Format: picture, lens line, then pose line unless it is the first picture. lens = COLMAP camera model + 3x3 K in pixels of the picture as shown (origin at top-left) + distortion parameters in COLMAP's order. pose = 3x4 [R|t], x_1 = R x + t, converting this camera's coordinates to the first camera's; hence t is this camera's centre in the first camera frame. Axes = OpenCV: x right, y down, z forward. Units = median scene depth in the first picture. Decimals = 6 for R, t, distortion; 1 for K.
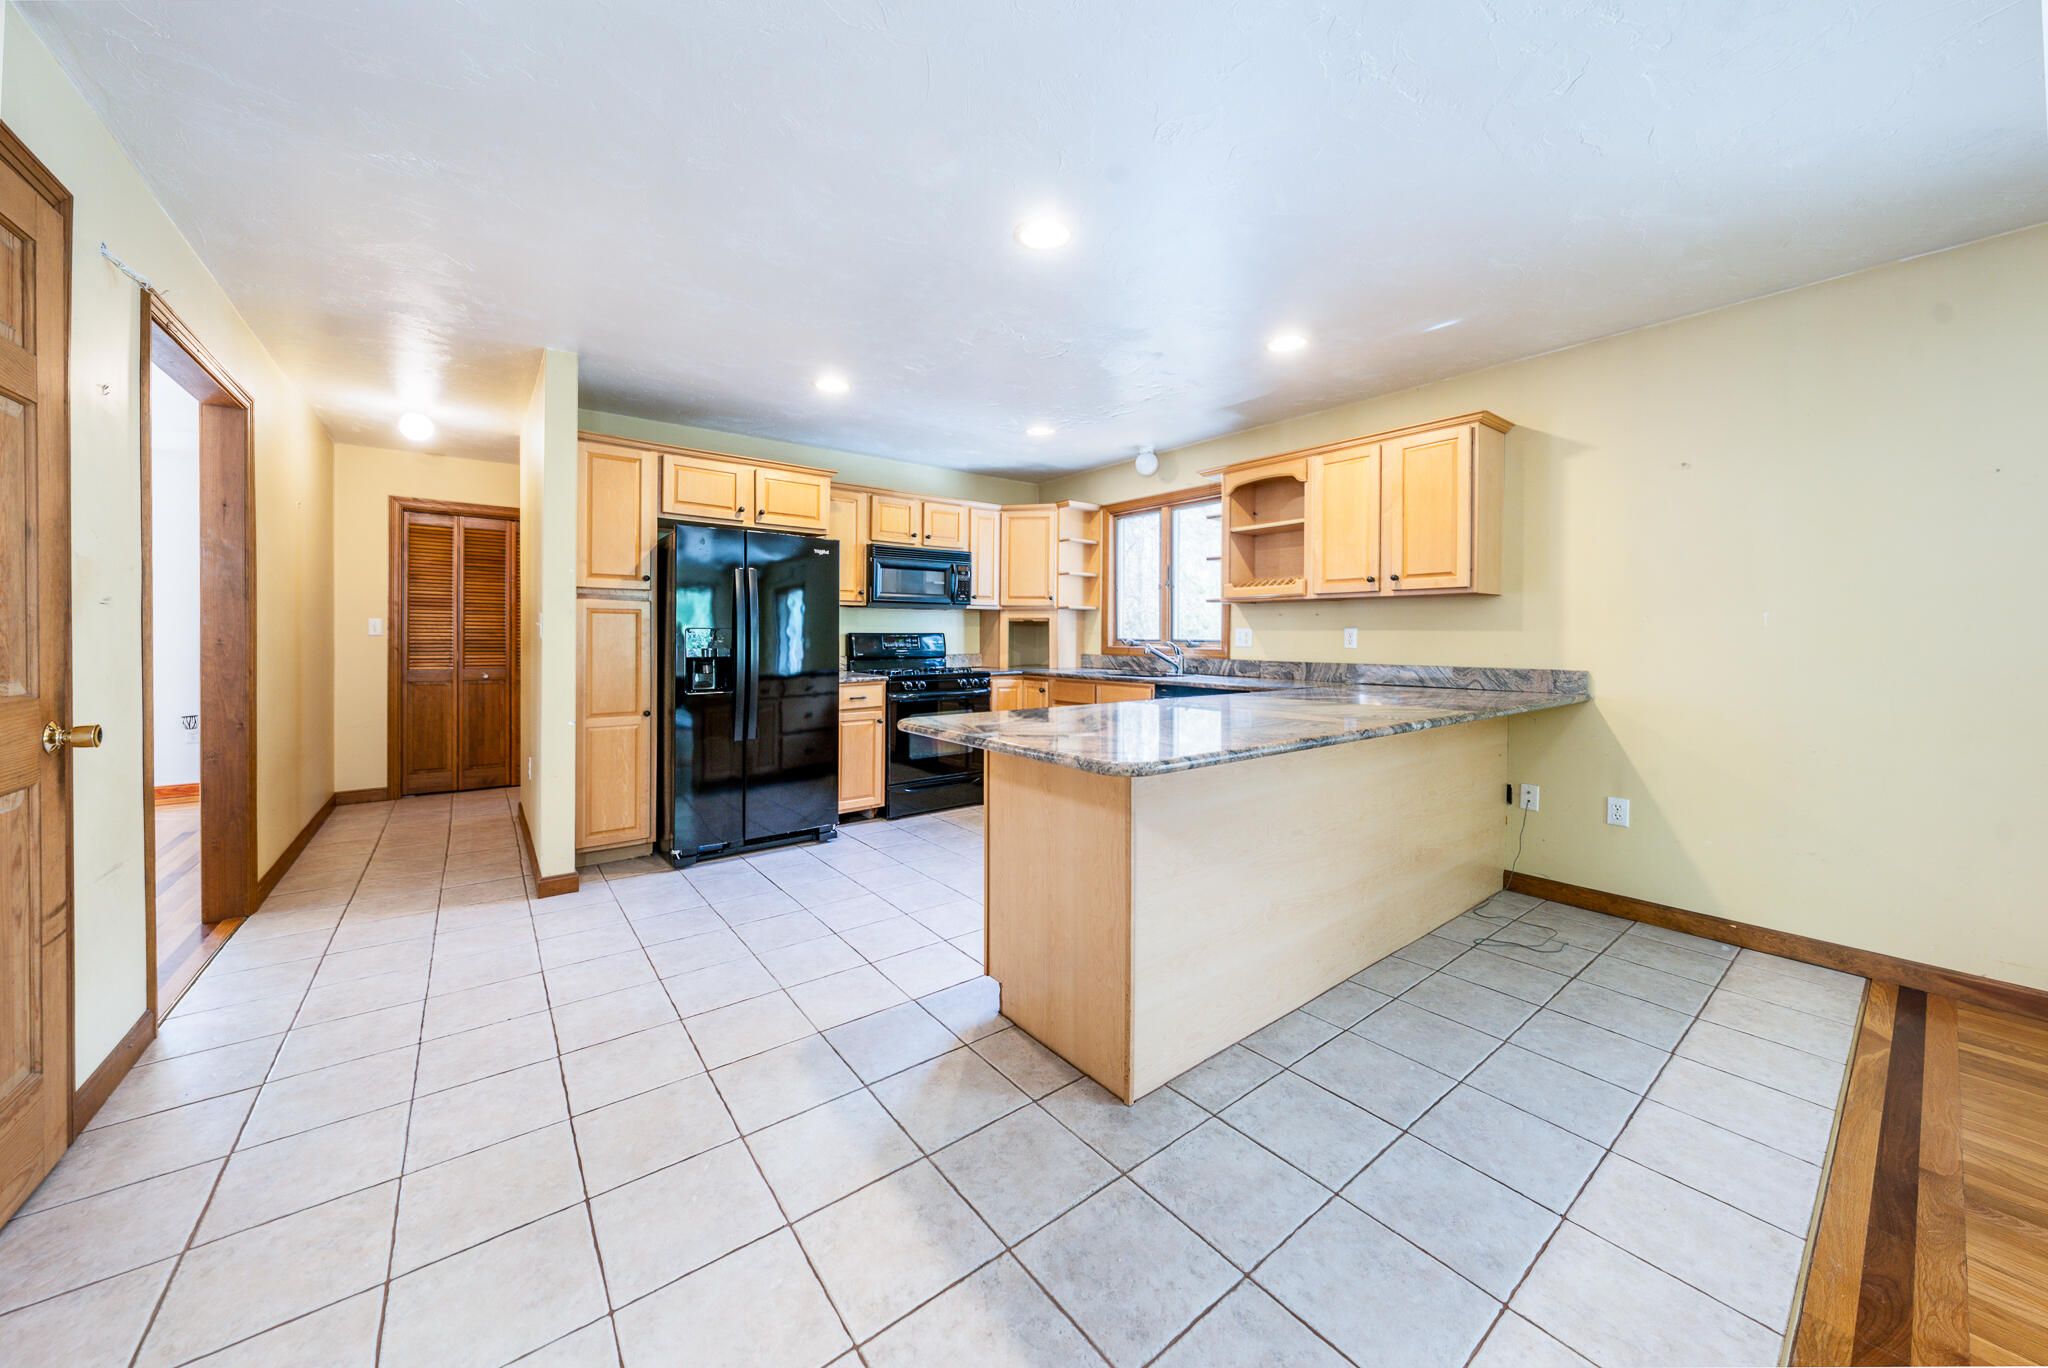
lens RADIAL K [[697.3, 0, 1004.8], [0, 697.3, 640.2], [0, 0, 1]] dist [-0.002125, -0.000022]
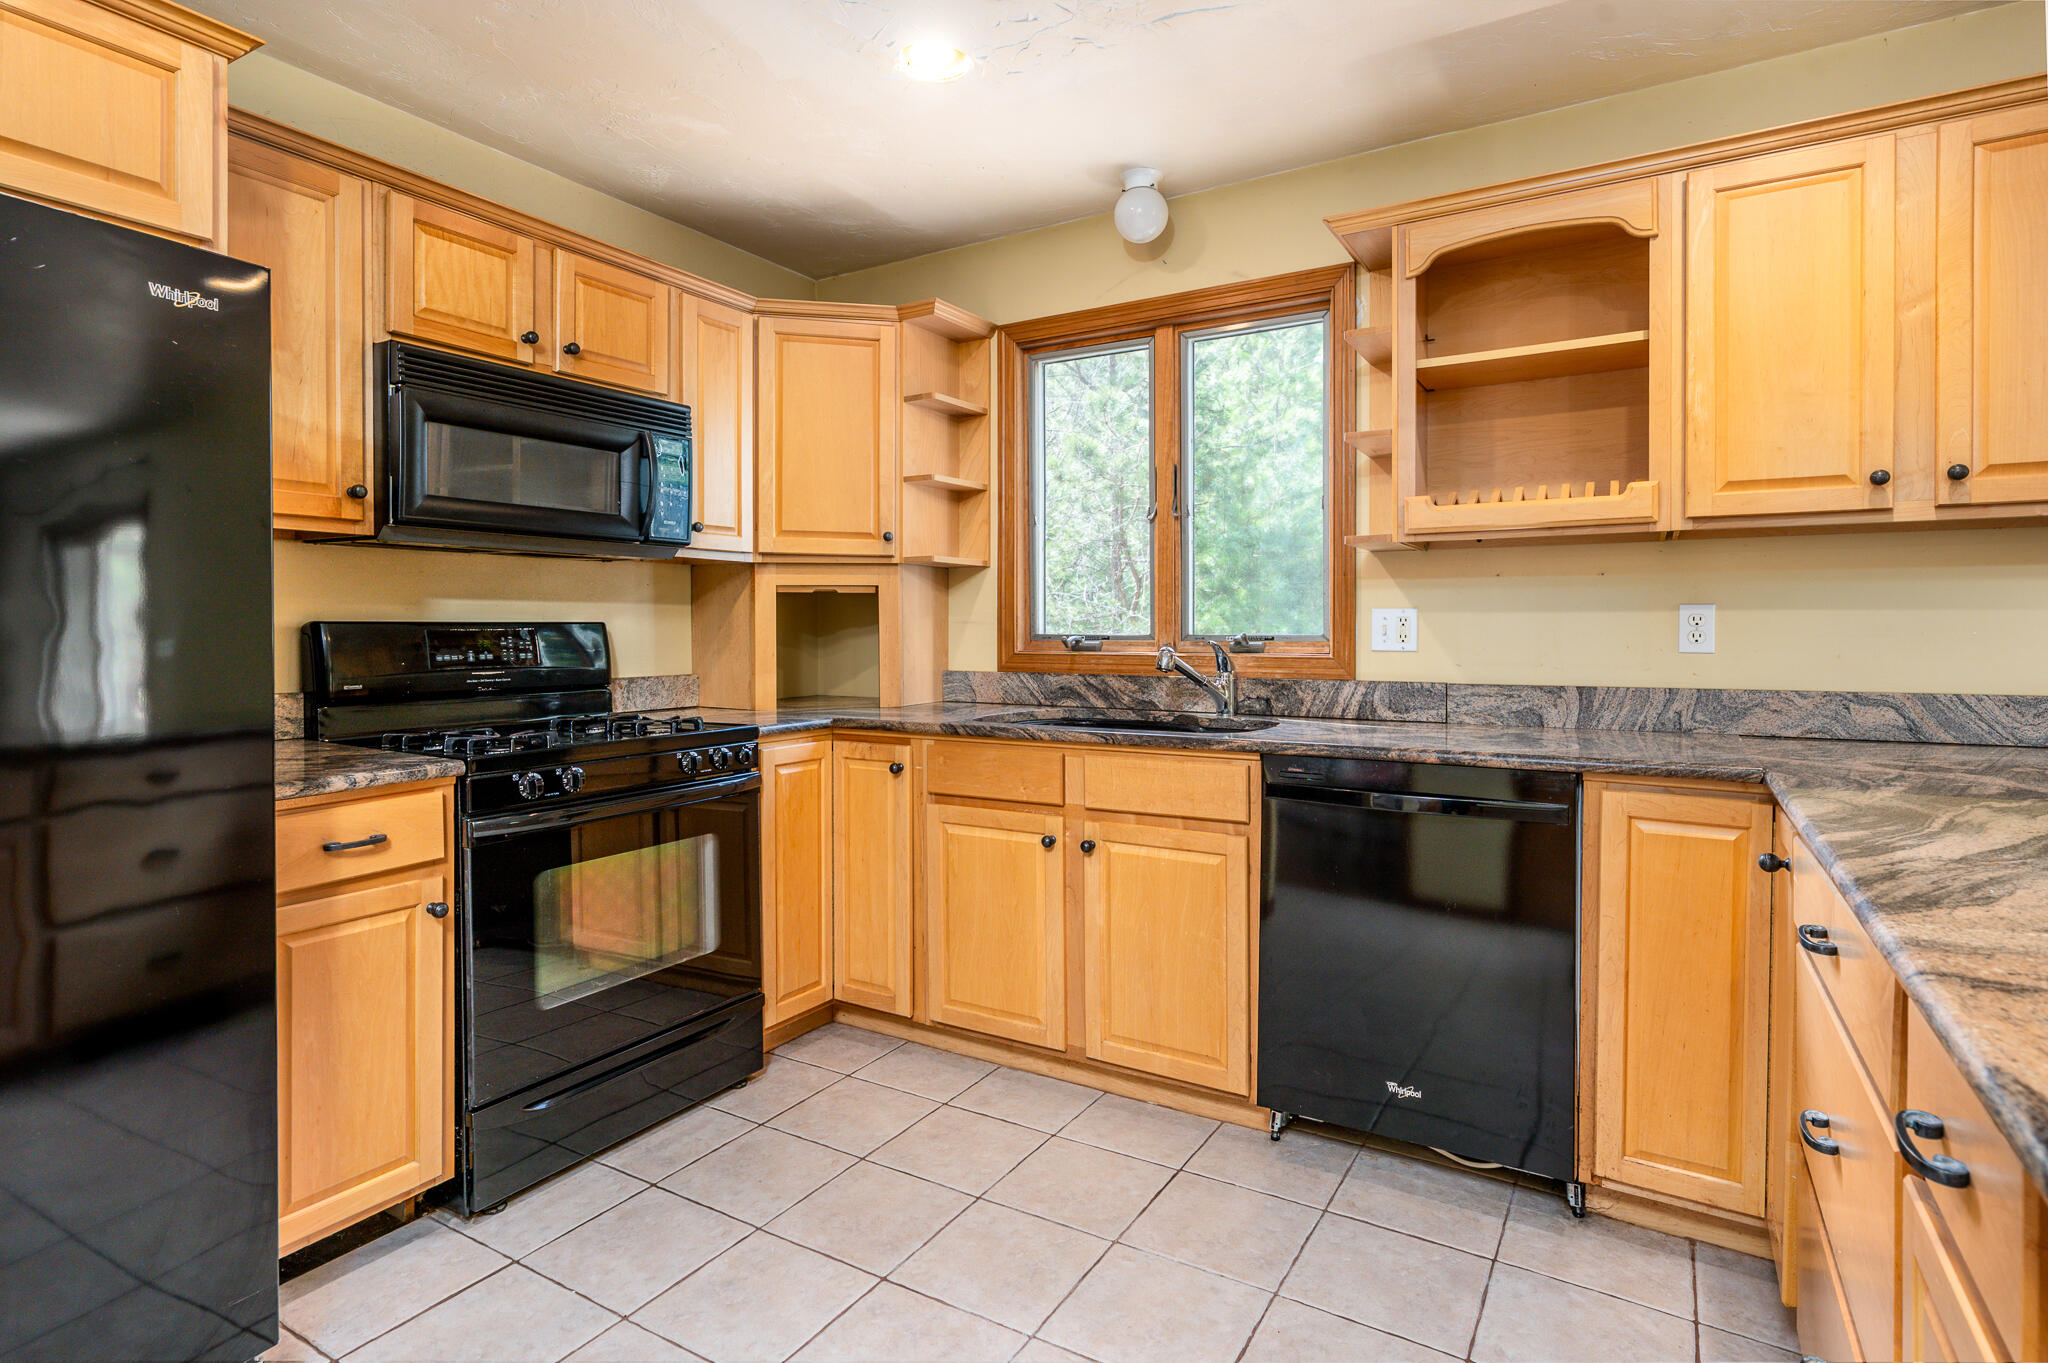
lens RADIAL K [[1036.7, 0, 995.8], [0, 1036.7, 637.7], [0, 0, 1]] dist [0.011035, -0.002670]
pose [[0.929126, -0.008532, 0.369664, -0.109930], [0.007770, 0.999964, 0.003552, -0.002580], [-0.369681, -0.000429, 0.929159, 0.450758]]
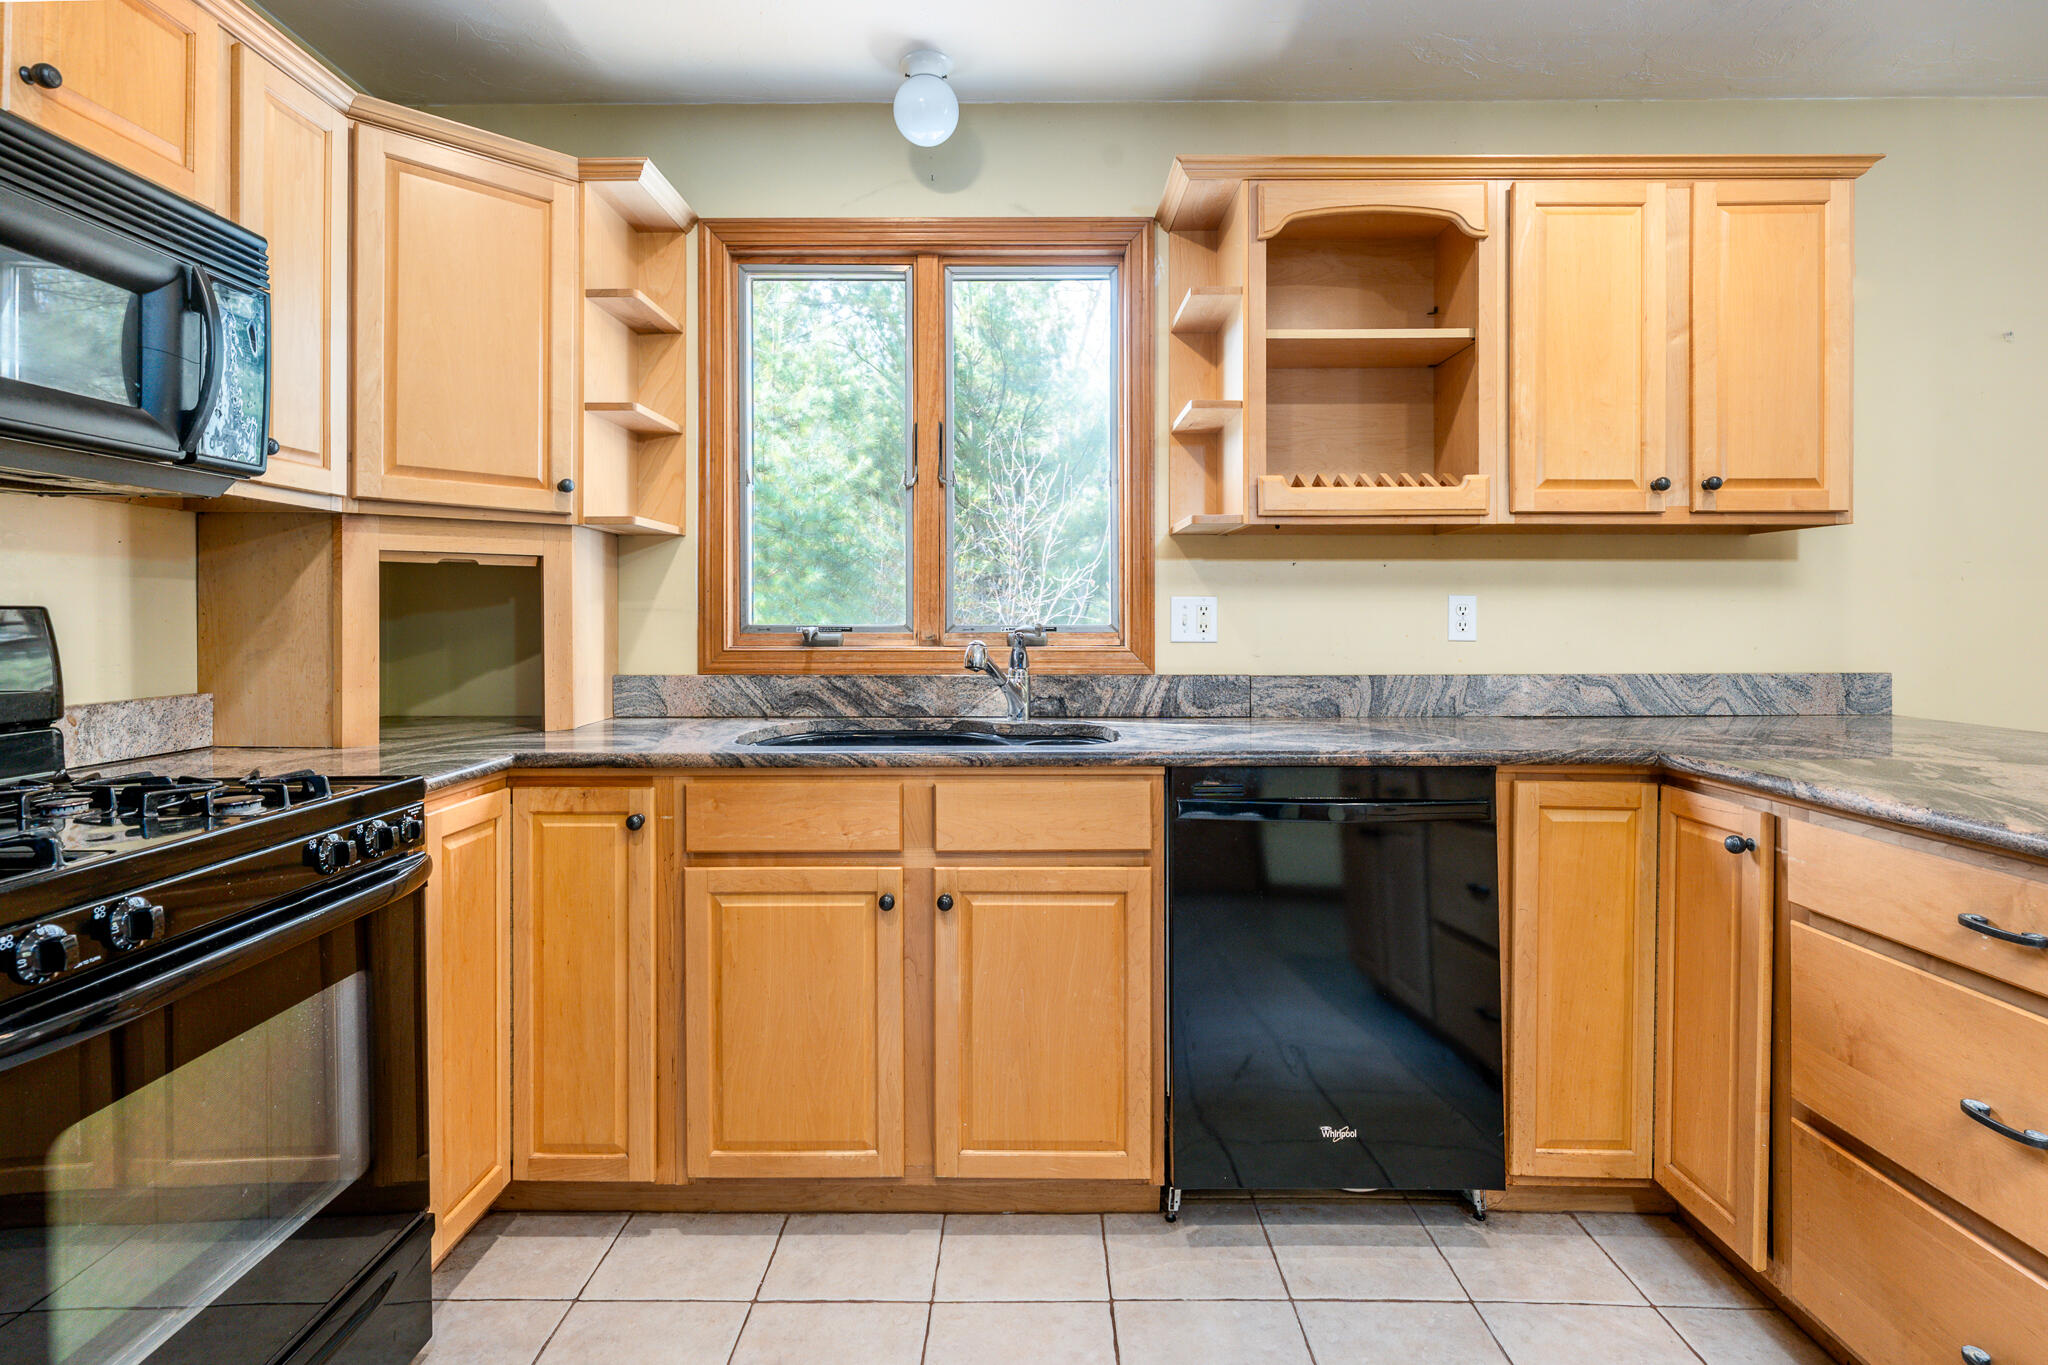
lens RADIAL K [[1035.0, 0, 986.4], [0, 1035.0, 618.7], [0, 0, 1]] dist [0.001759, -0.000075]
pose [[0.606594, -0.006408, 0.794986, -0.181960], [0.009087, 0.999958, 0.001126, -0.005023], [-0.794959, 0.006541, 0.606627, 0.666184]]
